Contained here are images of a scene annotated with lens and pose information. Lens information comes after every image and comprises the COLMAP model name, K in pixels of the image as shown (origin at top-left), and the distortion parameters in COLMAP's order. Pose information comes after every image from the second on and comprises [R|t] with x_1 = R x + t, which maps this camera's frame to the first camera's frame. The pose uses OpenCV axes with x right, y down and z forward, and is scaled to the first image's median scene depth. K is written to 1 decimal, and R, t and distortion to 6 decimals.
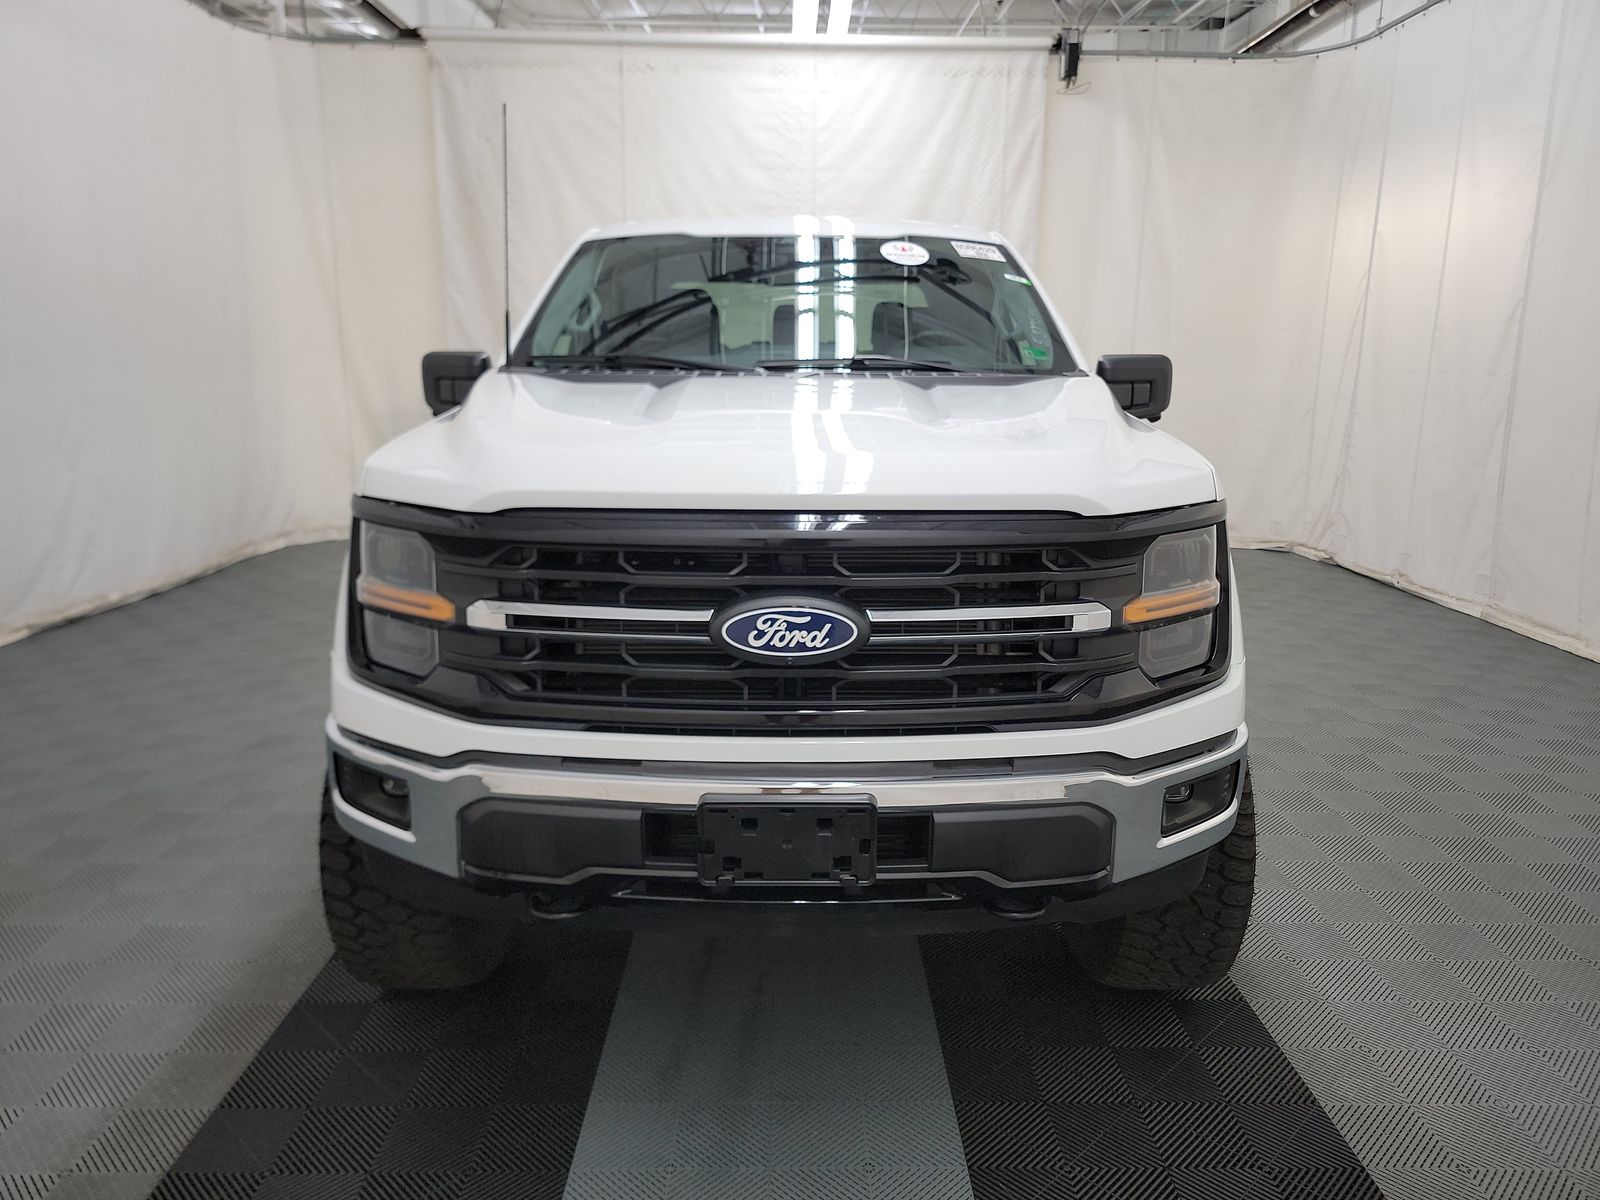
lens RADIAL K [[1110.8, 0, 800.0], [0, 1110.8, 600.0], [0, 0, 1]] dist [0.042811, -0.033942]
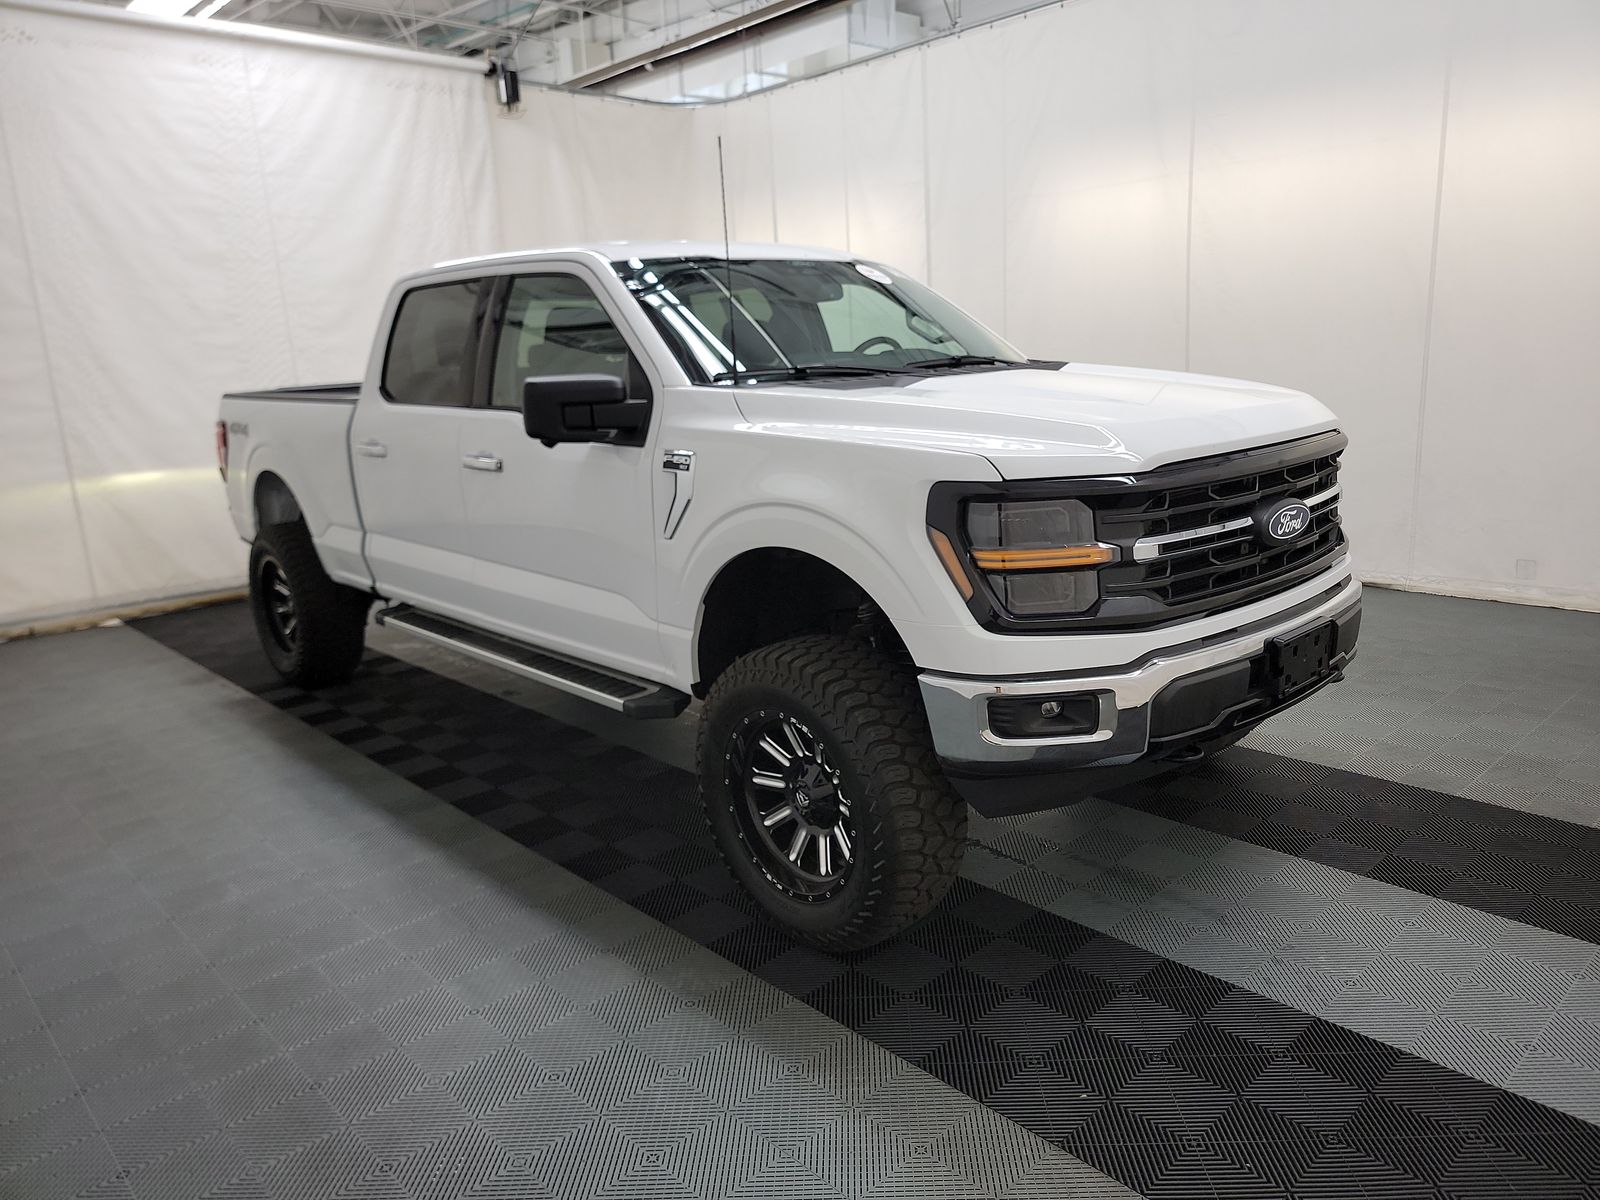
lens RADIAL K [[1110.8, 0, 800.0], [0, 1110.8, 600.0], [0, 0, 1]] dist [0.042811, -0.033942]
pose [[0.738008, -0.190335, 0.647393, -0.327172], [0.196337, 0.978455, 0.063850, -0.020788], [-0.645598, 0.079985, 0.759477, 0.057817]]
